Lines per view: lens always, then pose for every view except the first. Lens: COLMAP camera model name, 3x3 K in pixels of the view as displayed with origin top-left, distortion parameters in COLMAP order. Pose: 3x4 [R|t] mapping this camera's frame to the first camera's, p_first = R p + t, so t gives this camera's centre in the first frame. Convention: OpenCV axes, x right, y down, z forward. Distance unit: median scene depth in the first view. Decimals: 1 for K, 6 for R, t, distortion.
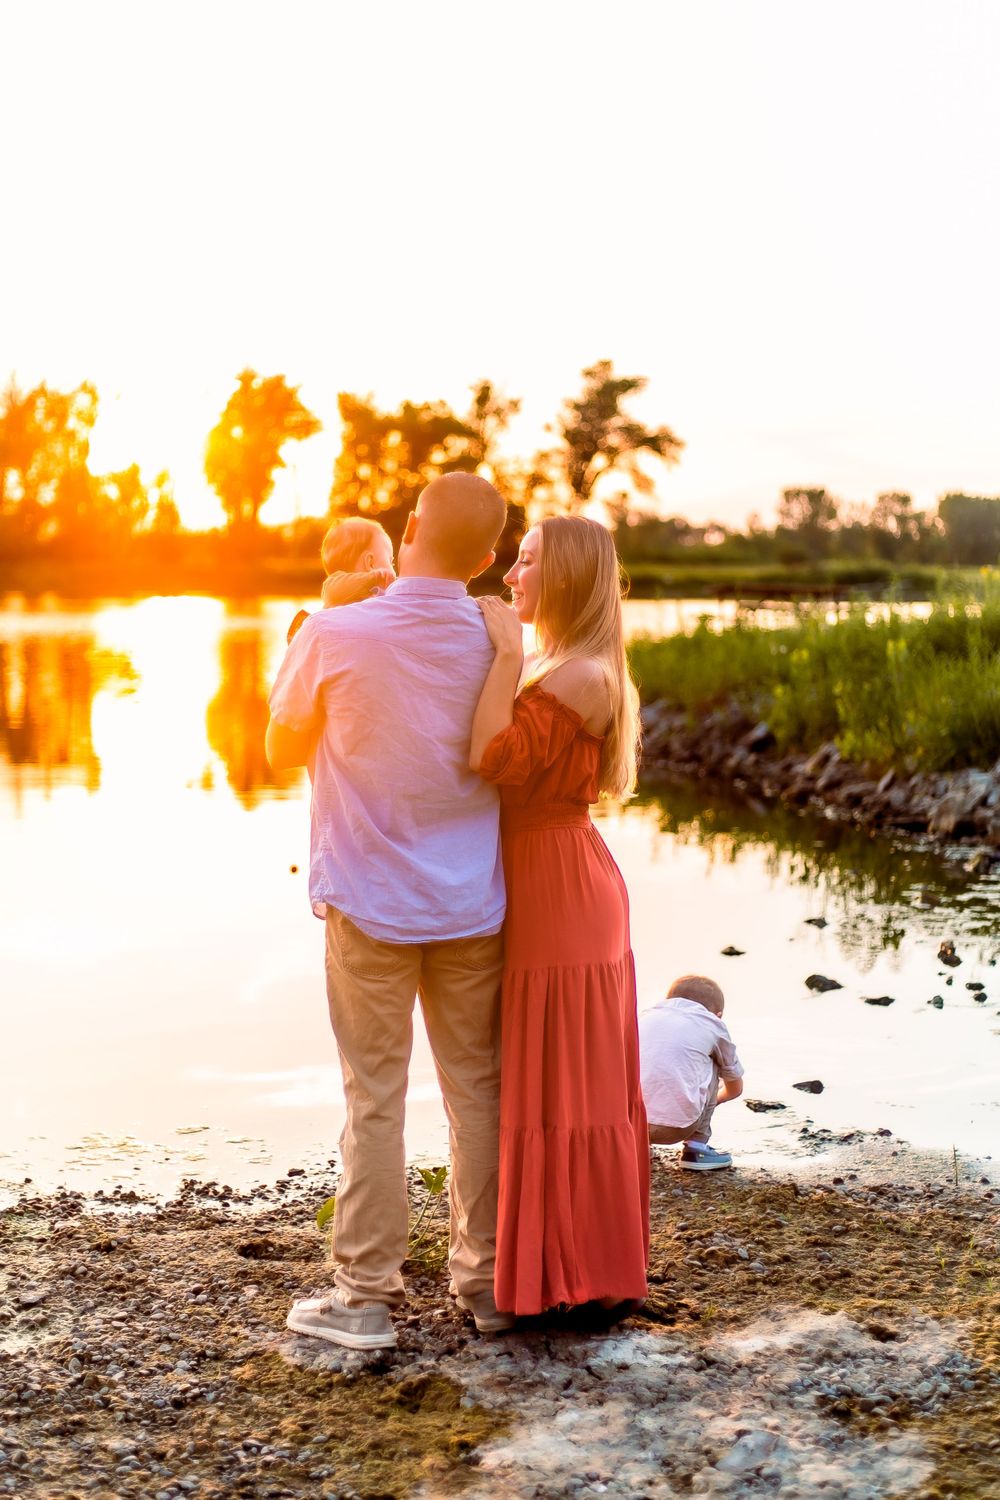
lens RADIAL K [[1865.3, 0, 500.0], [0, 1865.3, 750.0], [0, 0, 1]] dist [0.030608, -0.324769]
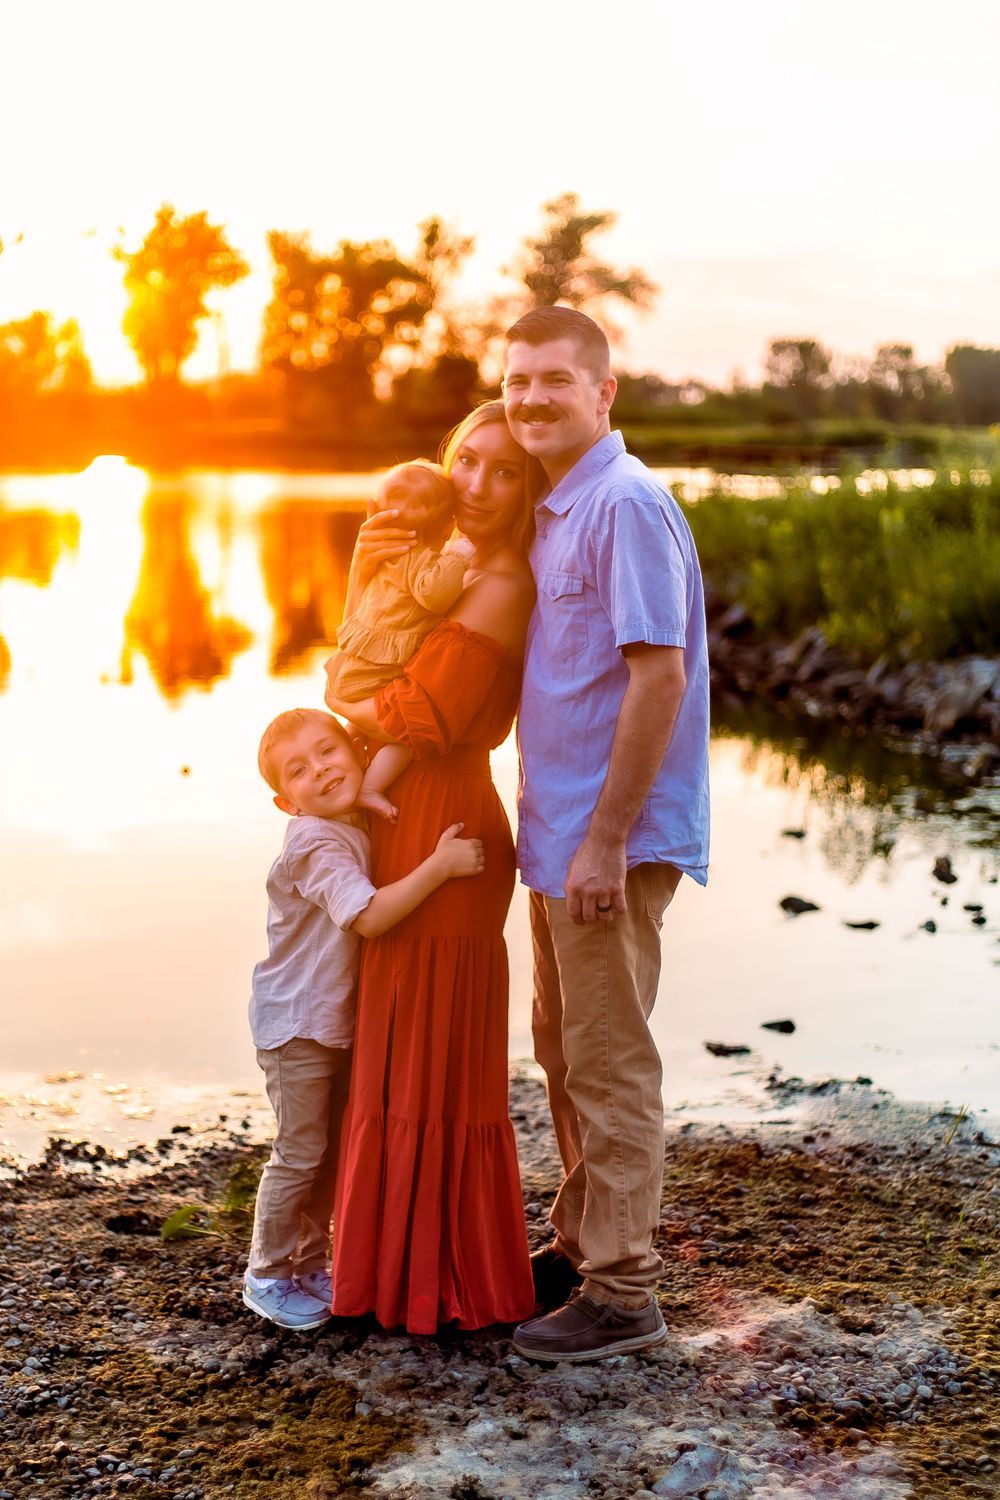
lens RADIAL K [[1865.3, 0, 500.0], [0, 1865.3, 750.0], [0, 0, 1]] dist [0.030608, -0.324769]
pose [[0.999967, -0.000943, -0.008119, 0.047394], [0.001477, 0.997810, 0.066125, -0.006264], [0.008039, -0.066135, 0.997778, 0.155190]]
